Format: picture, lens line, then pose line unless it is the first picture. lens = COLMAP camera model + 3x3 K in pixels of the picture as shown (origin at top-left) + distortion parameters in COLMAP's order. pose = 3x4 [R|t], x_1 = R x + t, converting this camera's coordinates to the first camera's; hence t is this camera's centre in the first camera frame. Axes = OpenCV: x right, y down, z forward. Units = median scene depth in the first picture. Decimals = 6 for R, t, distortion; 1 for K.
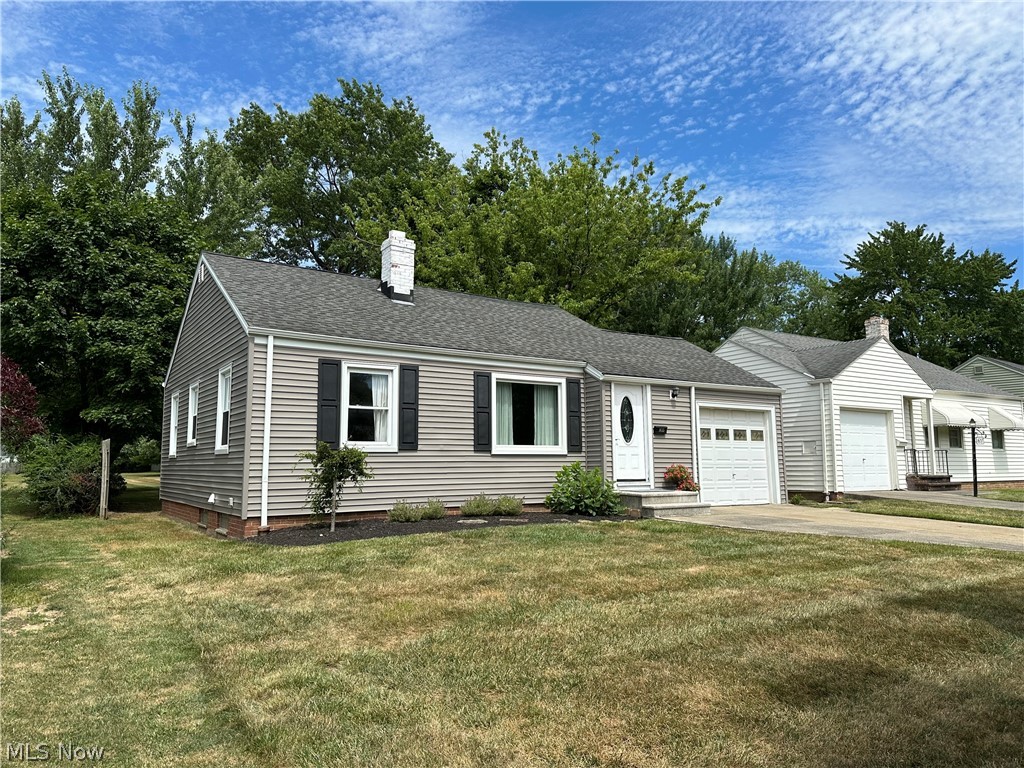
lens RADIAL K [[722.2, 0, 513.5], [0, 722.2, 389.5], [0, 0, 1]] dist [0.150755, -0.245954]
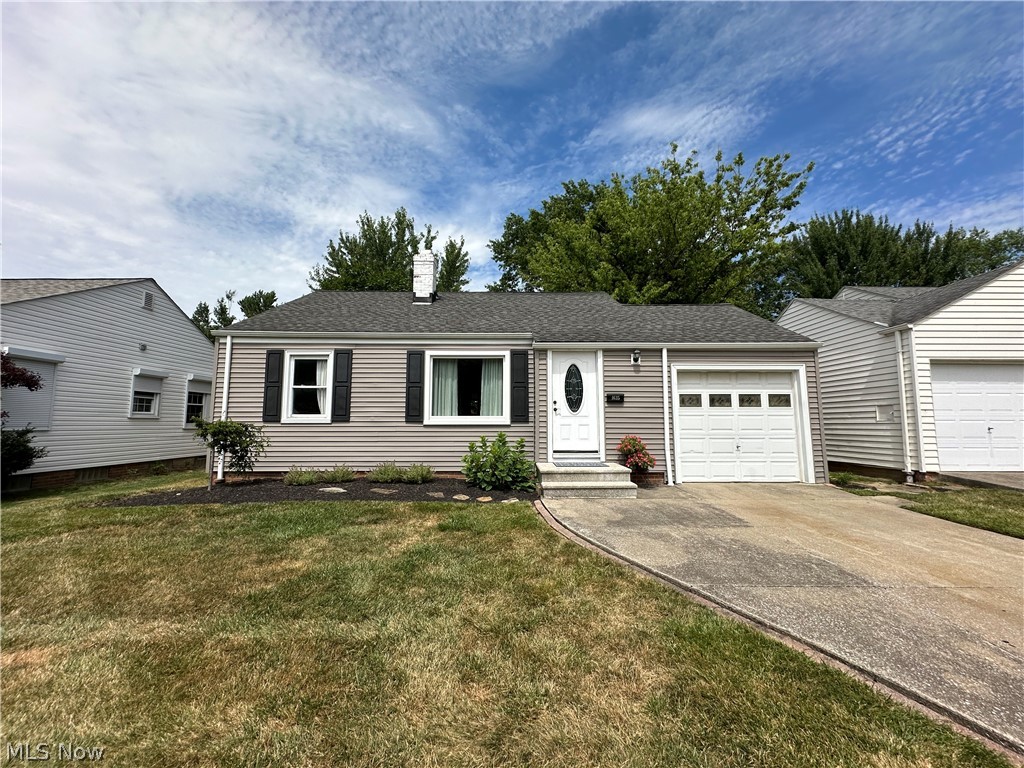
lens RADIAL K [[407.9, 0, 512.6], [0, 407.9, 384.6], [0, 0, 1]] dist [0.001999, -0.000002]
pose [[0.836016, -0.045380, -0.546825, 0.392271], [0.052789, 0.998603, -0.002165, 0.034392], [0.546159, -0.027057, 0.837244, 0.515909]]
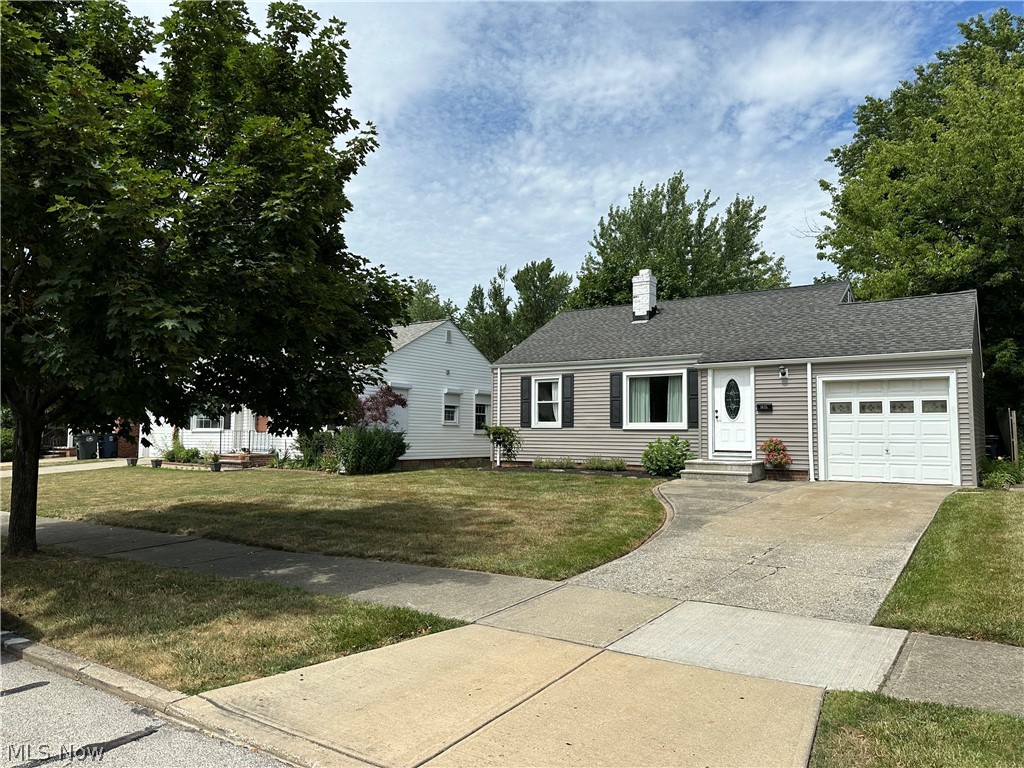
lens RADIAL K [[722.2, 0, 513.5], [0, 722.2, 389.5], [0, 0, 1]] dist [0.150755, -0.245954]
pose [[0.378079, -0.050512, -0.924394, 1.127253], [0.088958, 0.995872, -0.018034, 0.016351], [0.921489, -0.075414, 0.381012, 0.240397]]
